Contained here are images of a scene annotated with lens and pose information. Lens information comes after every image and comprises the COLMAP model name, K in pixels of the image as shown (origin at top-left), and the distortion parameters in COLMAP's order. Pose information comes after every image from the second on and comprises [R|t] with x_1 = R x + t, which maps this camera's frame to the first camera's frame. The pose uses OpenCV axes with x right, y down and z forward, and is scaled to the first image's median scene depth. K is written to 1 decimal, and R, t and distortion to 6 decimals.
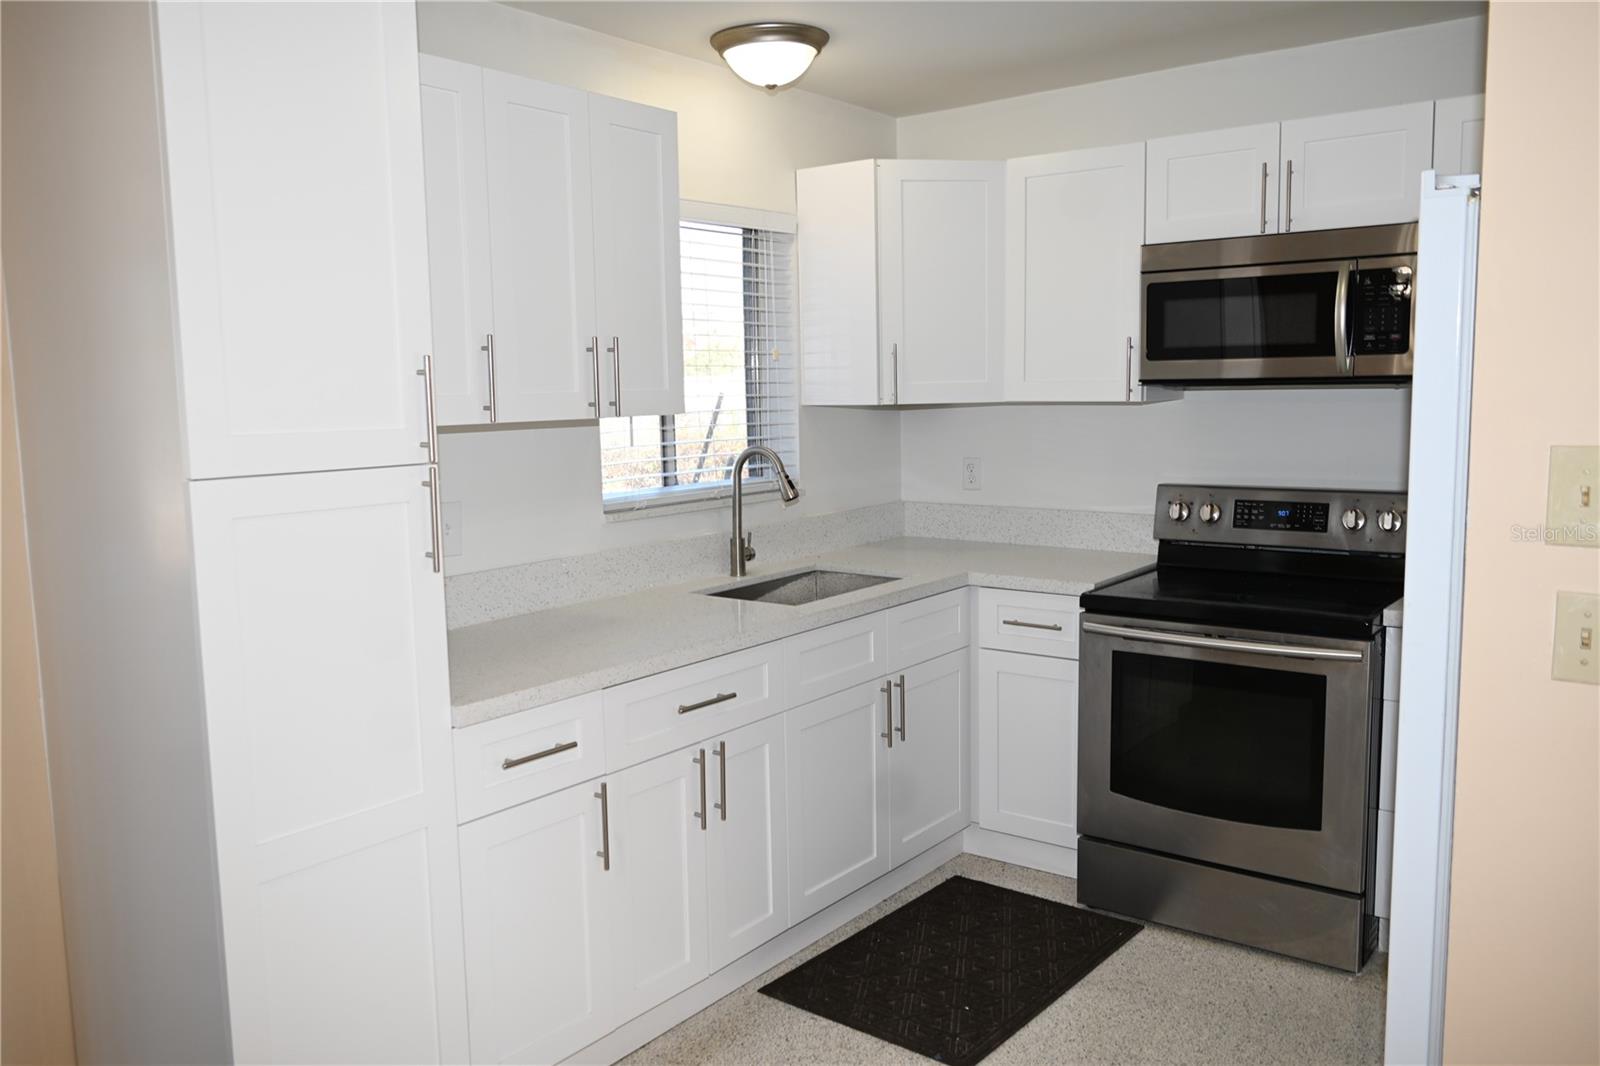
lens RADIAL K [[1237.3, 0, 800.0], [0, 1237.3, 533.0], [0, 0, 1]] dist [-0.028520, 0.006095]
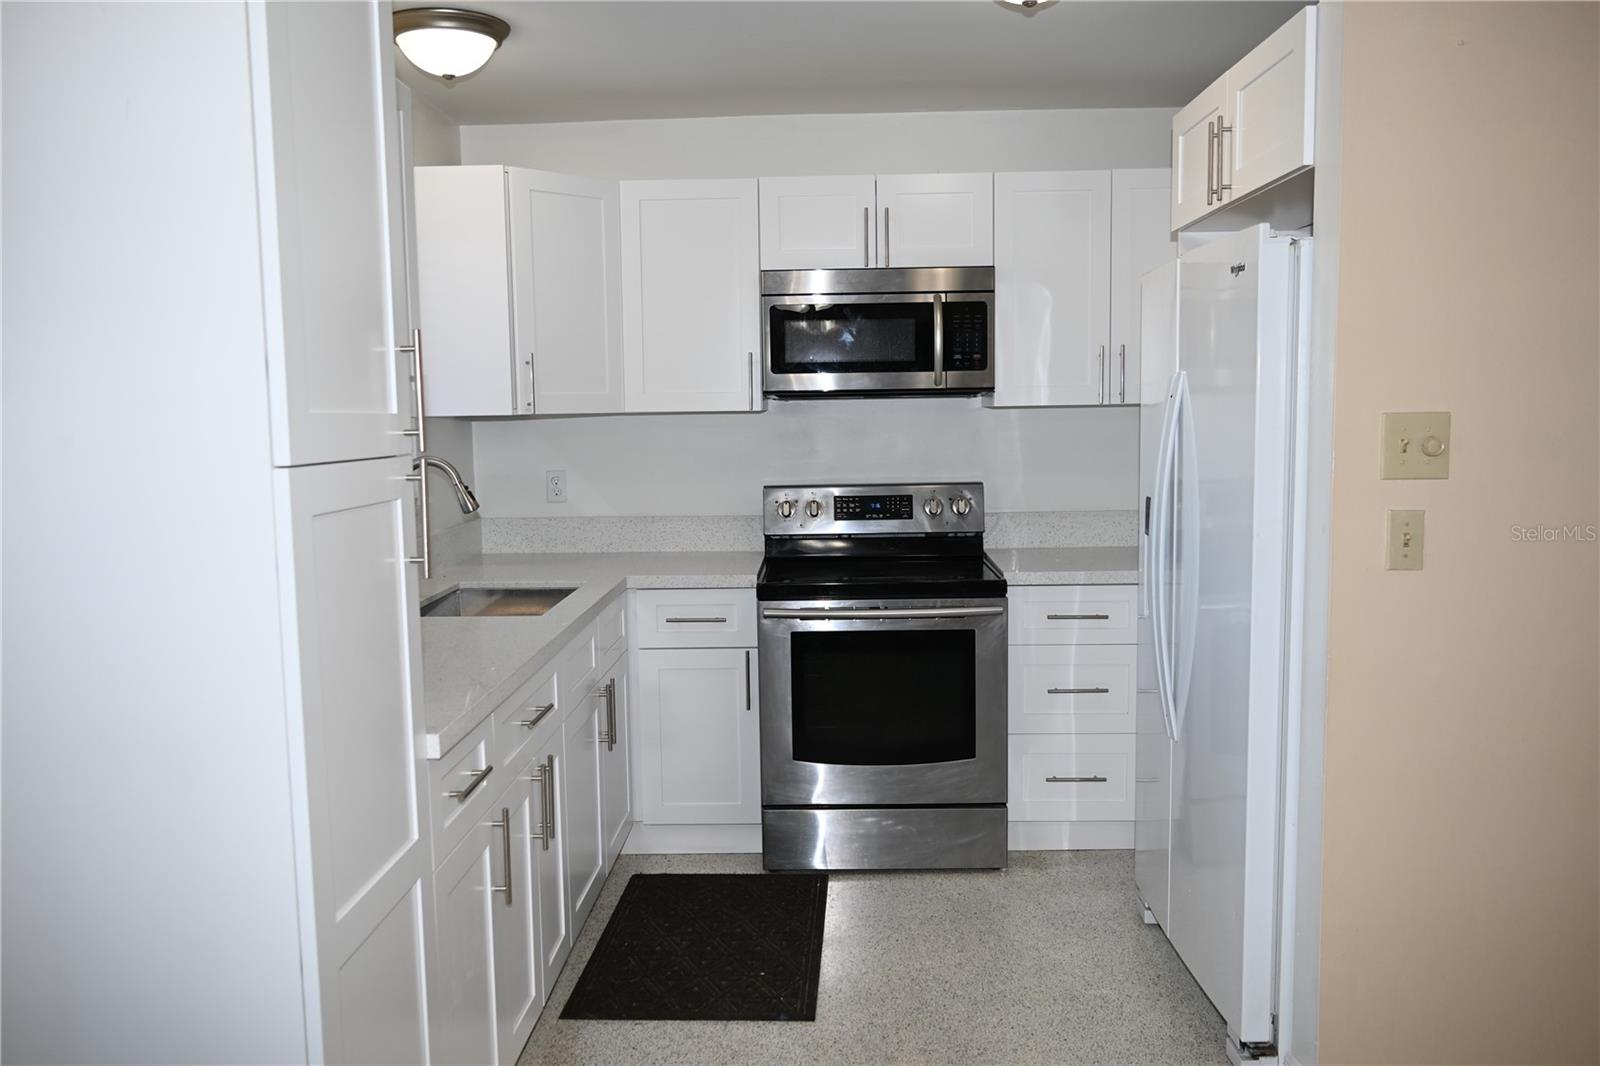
lens RADIAL K [[1237.3, 0, 800.0], [0, 1237.3, 533.0], [0, 0, 1]] dist [-0.028520, 0.006095]
pose [[0.805884, -0.051673, 0.589814, -0.369410], [0.070669, 0.997458, -0.009171, 0.016337], [-0.587841, 0.049073, 0.807487, 0.089041]]
